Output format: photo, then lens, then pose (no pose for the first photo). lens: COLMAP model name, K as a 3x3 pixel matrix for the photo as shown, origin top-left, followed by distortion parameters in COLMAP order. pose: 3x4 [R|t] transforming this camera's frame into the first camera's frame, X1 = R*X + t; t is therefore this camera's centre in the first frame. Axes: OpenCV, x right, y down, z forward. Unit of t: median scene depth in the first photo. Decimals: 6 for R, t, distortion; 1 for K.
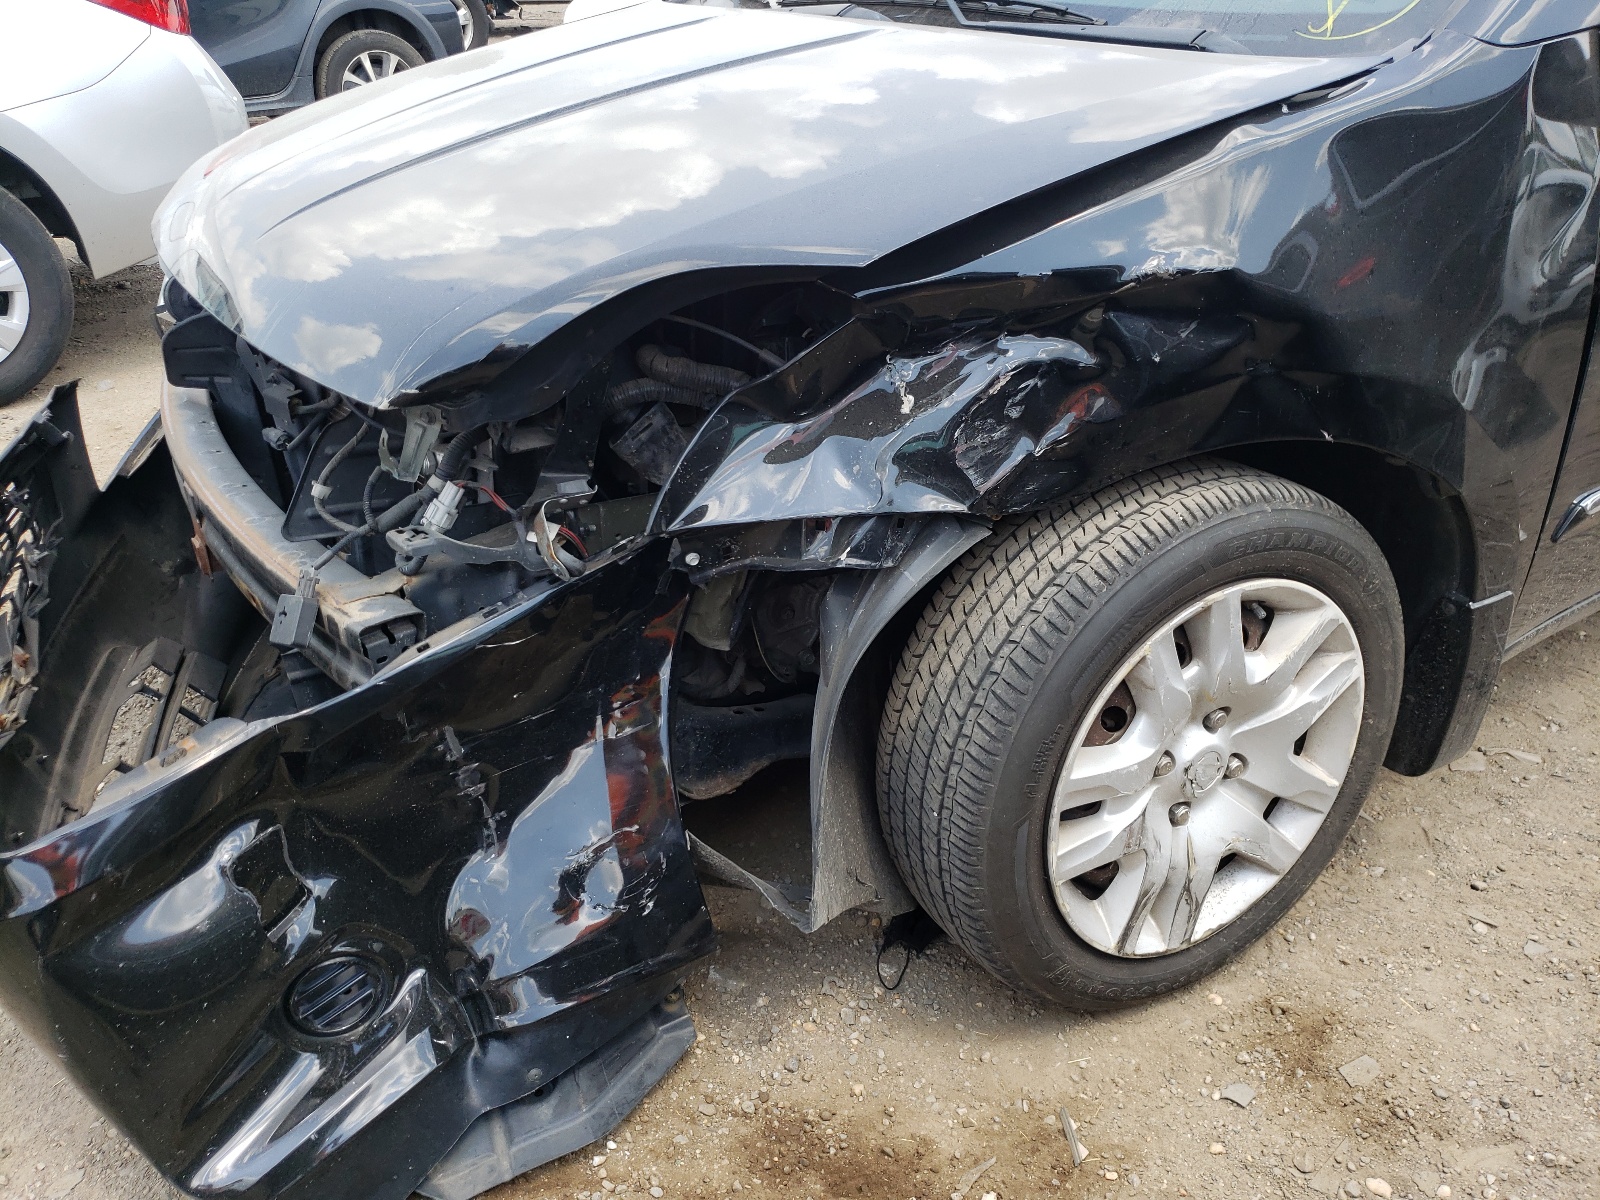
lens RADIAL K [[1217.0, 0, 800.0], [0, 1217.0, 600.0], [0, 0, 1]] dist [-0.013128, 0.046036]
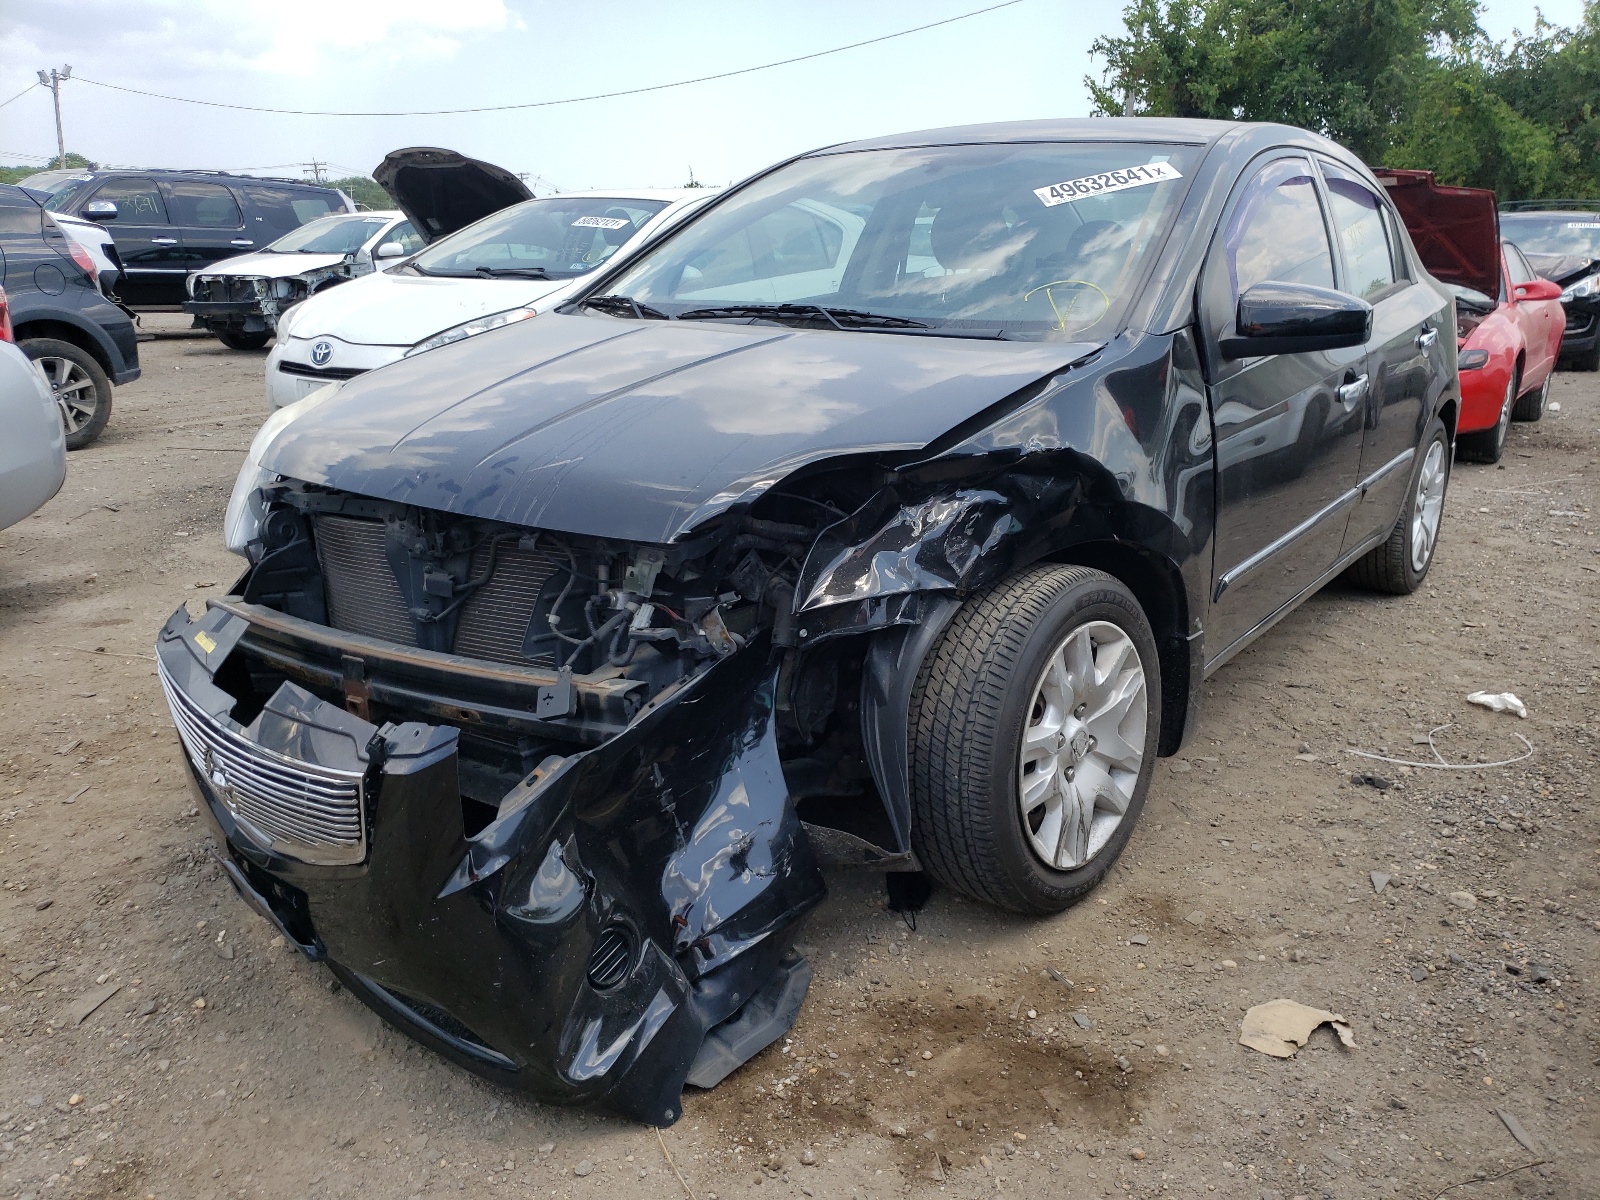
lens RADIAL K [[1201.6, 0, 800.0], [0, 1201.6, 600.0], [0, 0, 1]] dist [0.026340, -0.002612]
pose [[0.940589, -0.086376, 0.328376, -0.600970], [0.155618, 0.969215, -0.190804, 0.223271], [-0.301786, 0.230570, 0.925075, -0.490863]]
